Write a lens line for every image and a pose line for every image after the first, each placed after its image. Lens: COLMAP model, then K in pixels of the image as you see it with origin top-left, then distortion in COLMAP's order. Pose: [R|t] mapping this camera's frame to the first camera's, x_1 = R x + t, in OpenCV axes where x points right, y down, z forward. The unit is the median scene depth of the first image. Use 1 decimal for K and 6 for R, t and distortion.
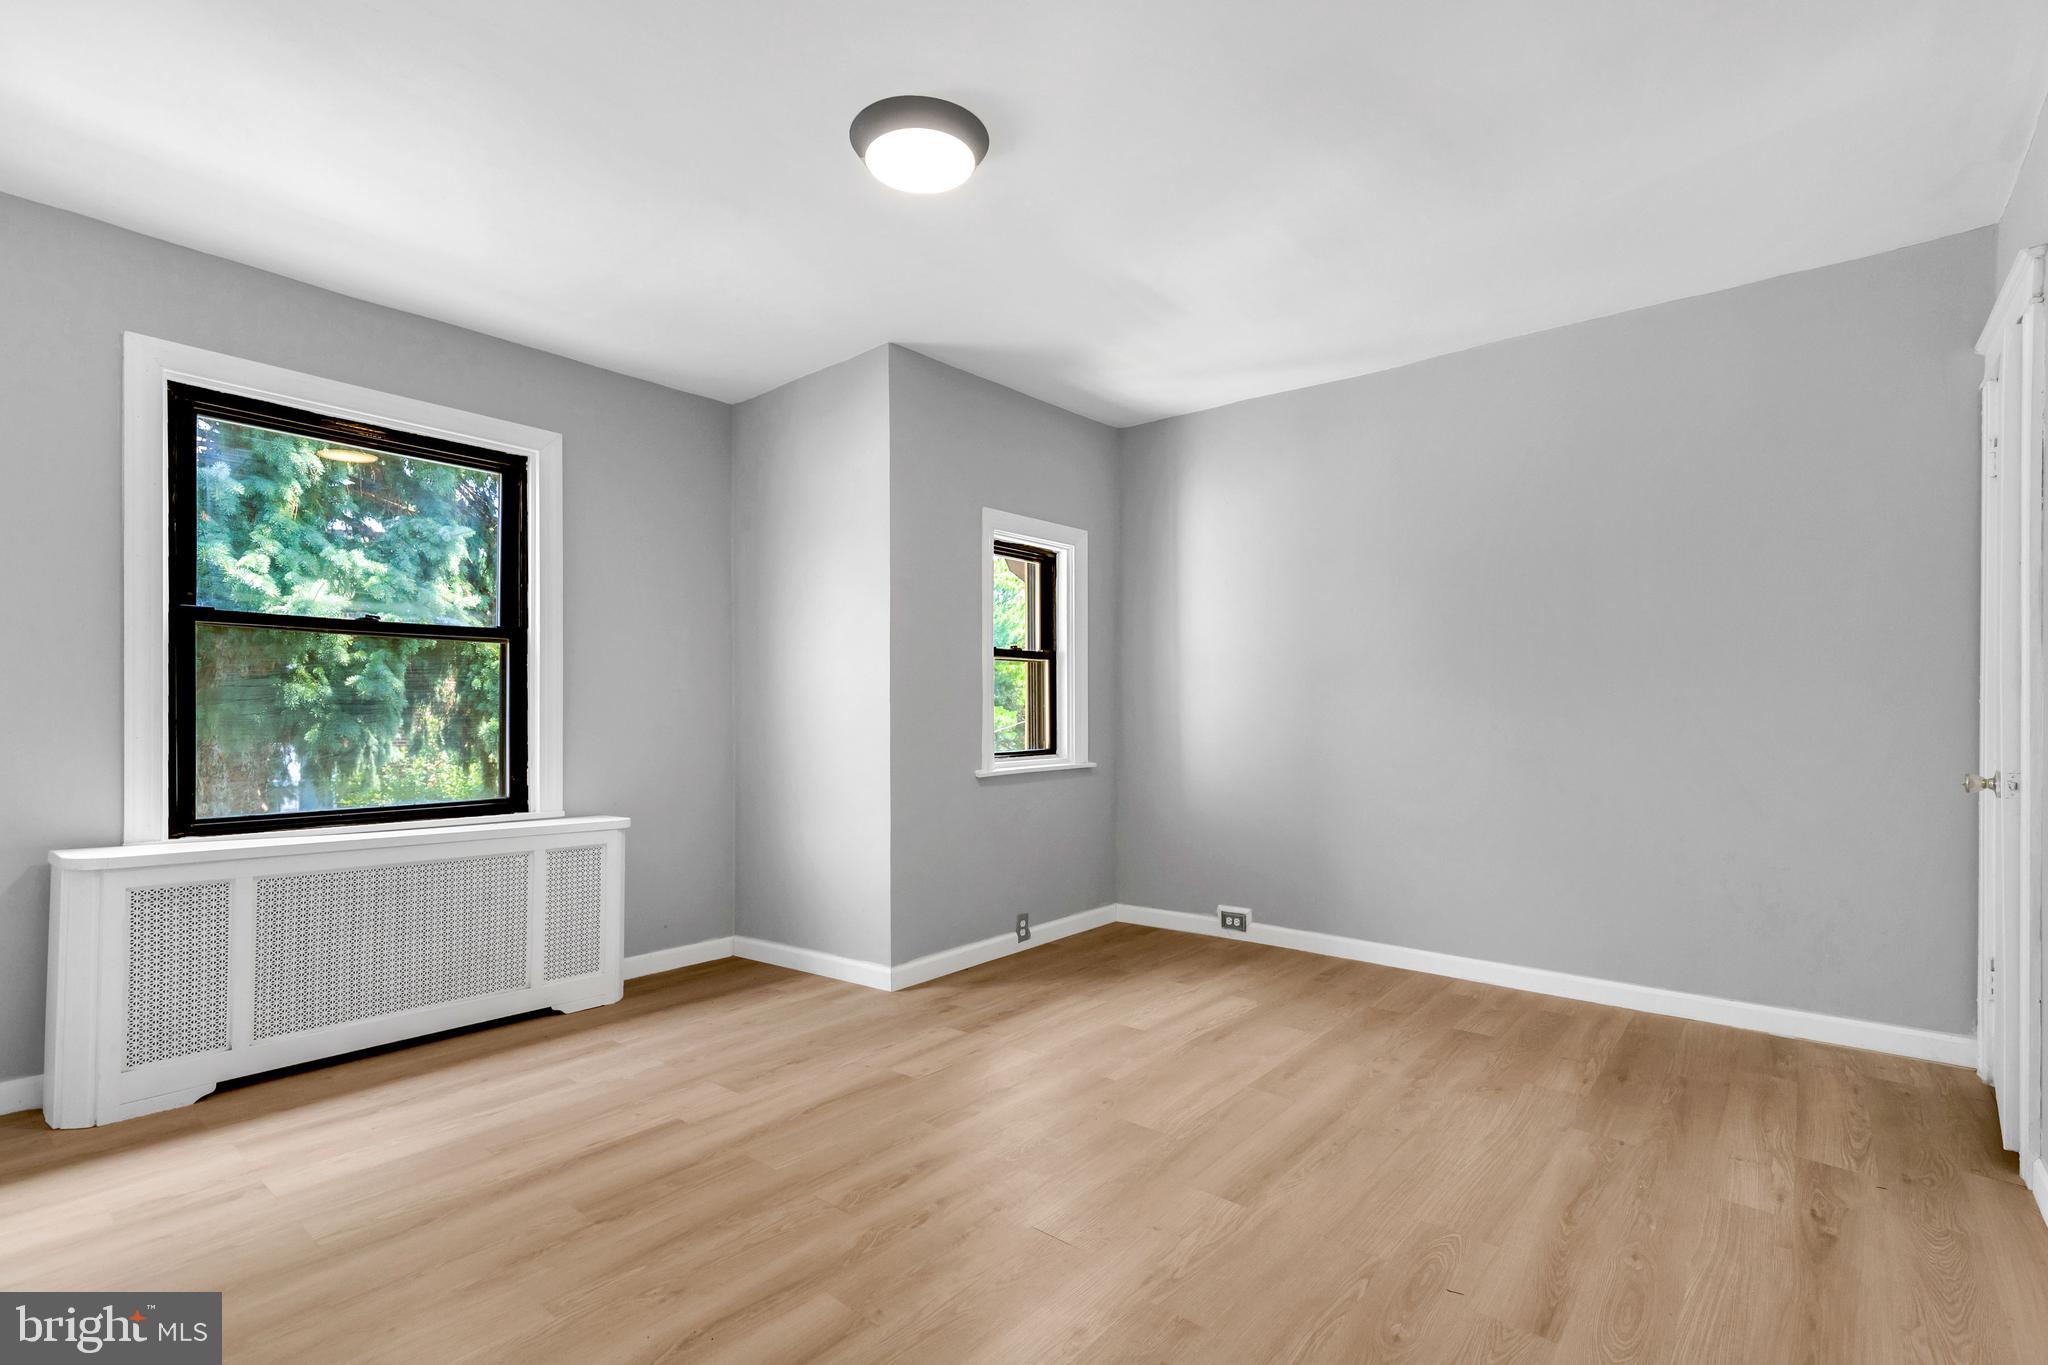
lens RADIAL K [[933.5, 0, 1022.9], [0, 933.5, 716.5], [0, 0, 1]] dist [0.009133, -0.000218]
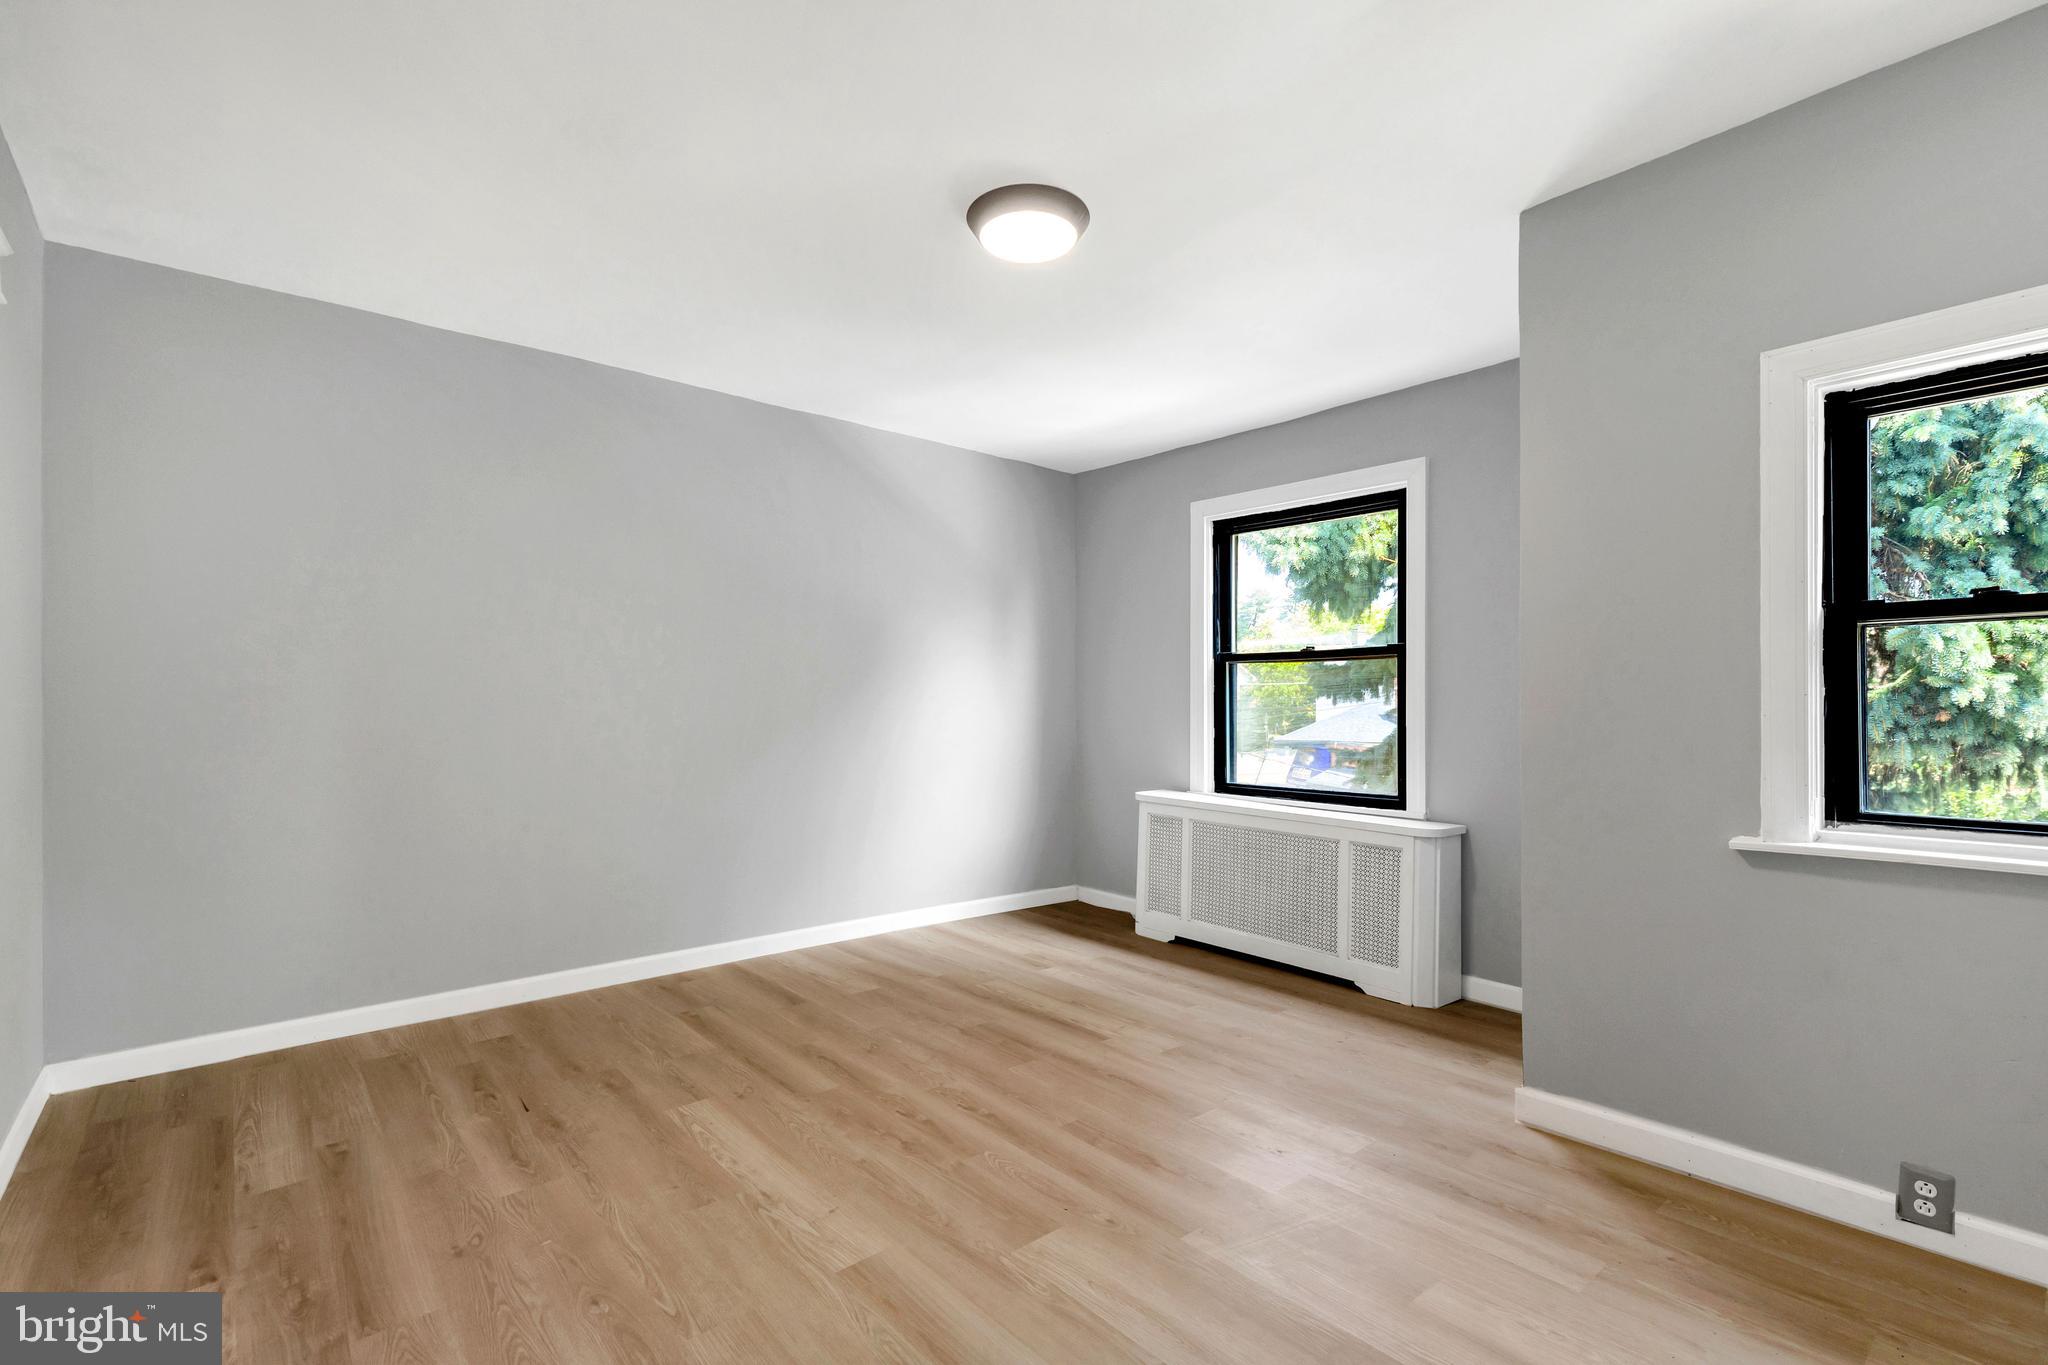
lens RADIAL K [[921.5, 0, 1027.8], [0, 921.5, 701.1], [0, 0, 1]] dist [0.002766, 0.000311]
pose [[-0.155059, -0.005874, -0.987888, 0.786711], [-0.006879, 0.999964, -0.004866, -0.023738], [0.987881, 0.006041, -0.155094, 0.939719]]
